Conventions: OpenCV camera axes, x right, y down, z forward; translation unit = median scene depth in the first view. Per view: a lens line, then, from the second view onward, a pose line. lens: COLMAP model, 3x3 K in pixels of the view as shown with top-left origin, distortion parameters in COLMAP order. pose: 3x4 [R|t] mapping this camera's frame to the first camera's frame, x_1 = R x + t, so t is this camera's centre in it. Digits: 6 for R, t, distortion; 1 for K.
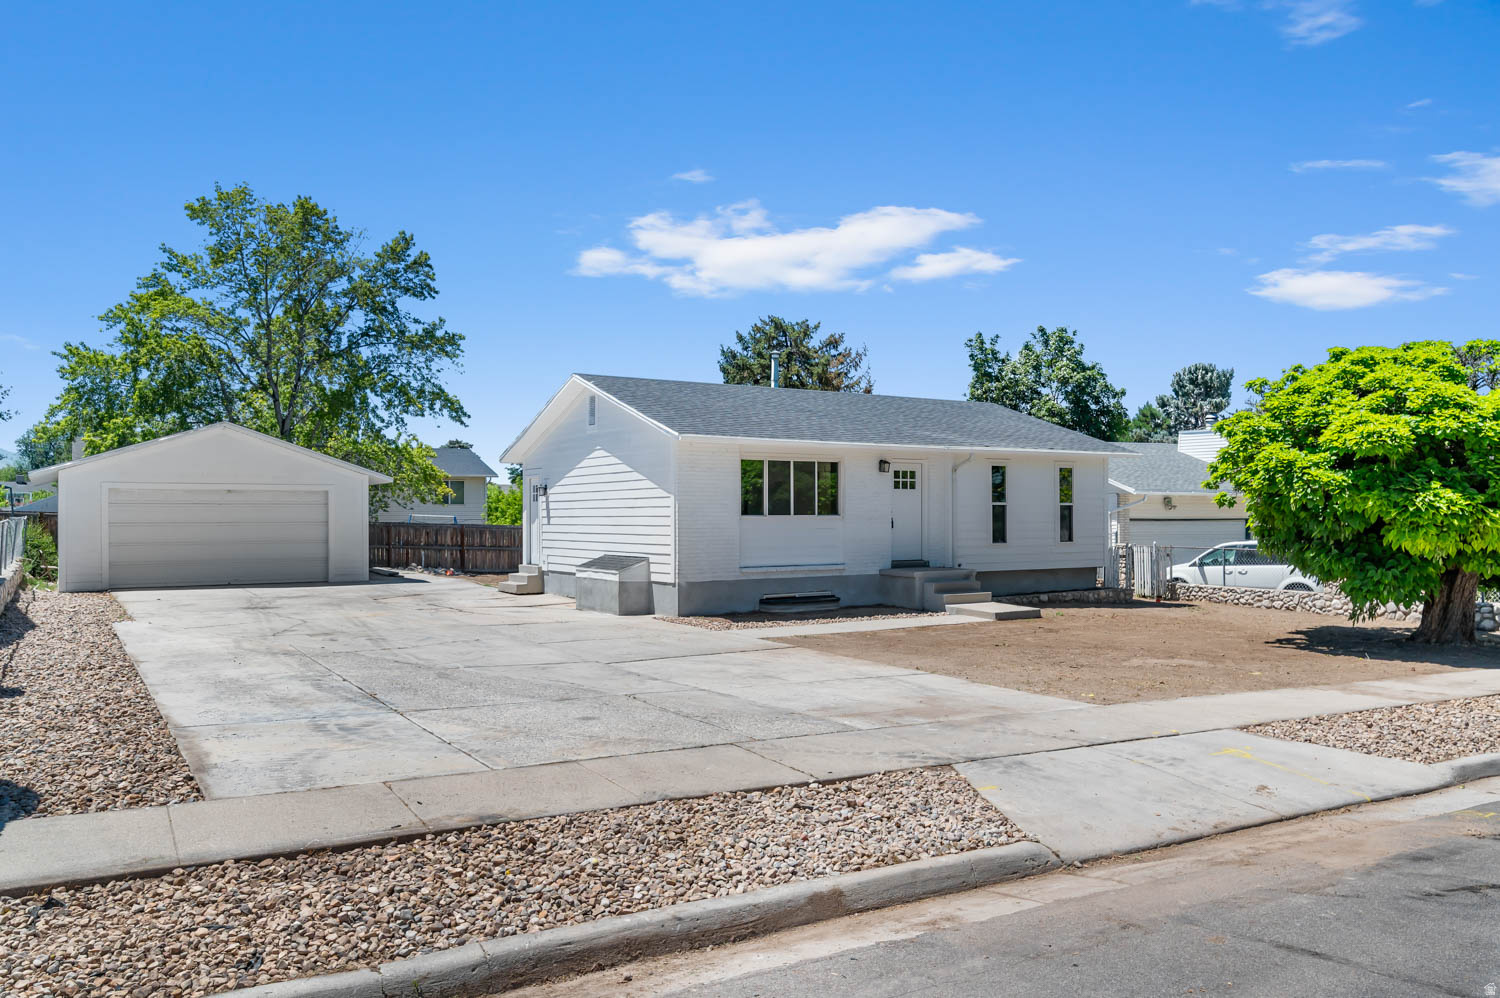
lens RADIAL K [[1136.1, 0, 750.0], [0, 1136.1, 499.0], [0, 0, 1]] dist [0.001904, 0.002658]
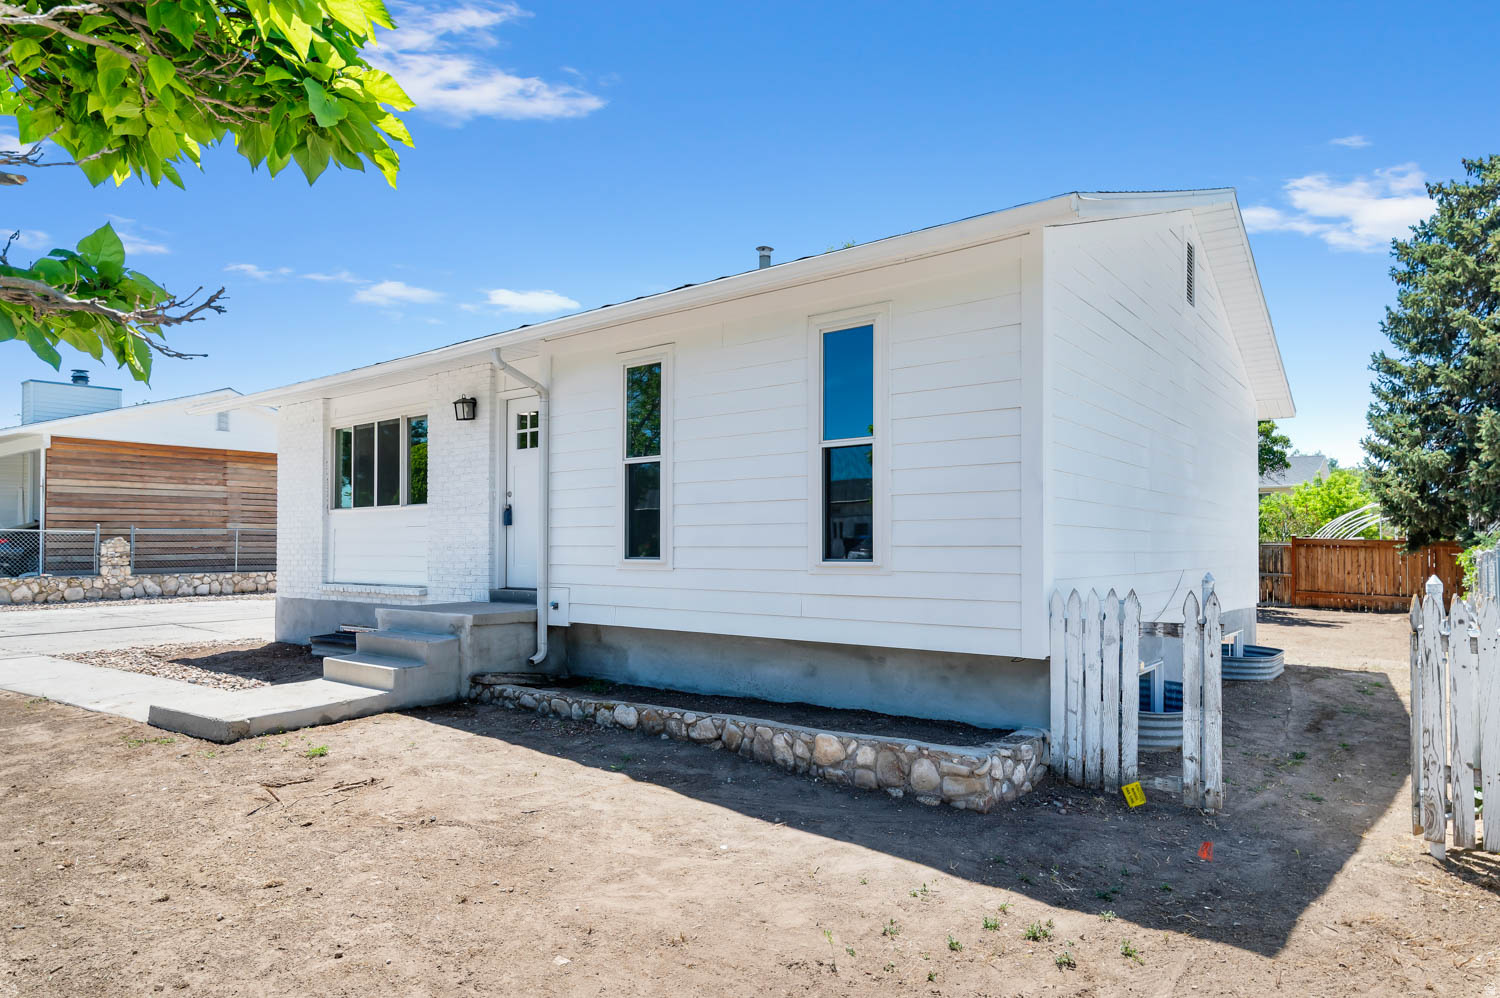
lens RADIAL K [[883.4, 0, 753.0], [0, 883.4, 526.2], [0, 0, 1]] dist [-0.003360, 0.000933]
pose [[0.341938, -0.021071, -0.939486, 0.468192], [0.012597, 0.999762, -0.017838, 0.029988], [0.939638, -0.005735, 0.342122, 0.833251]]
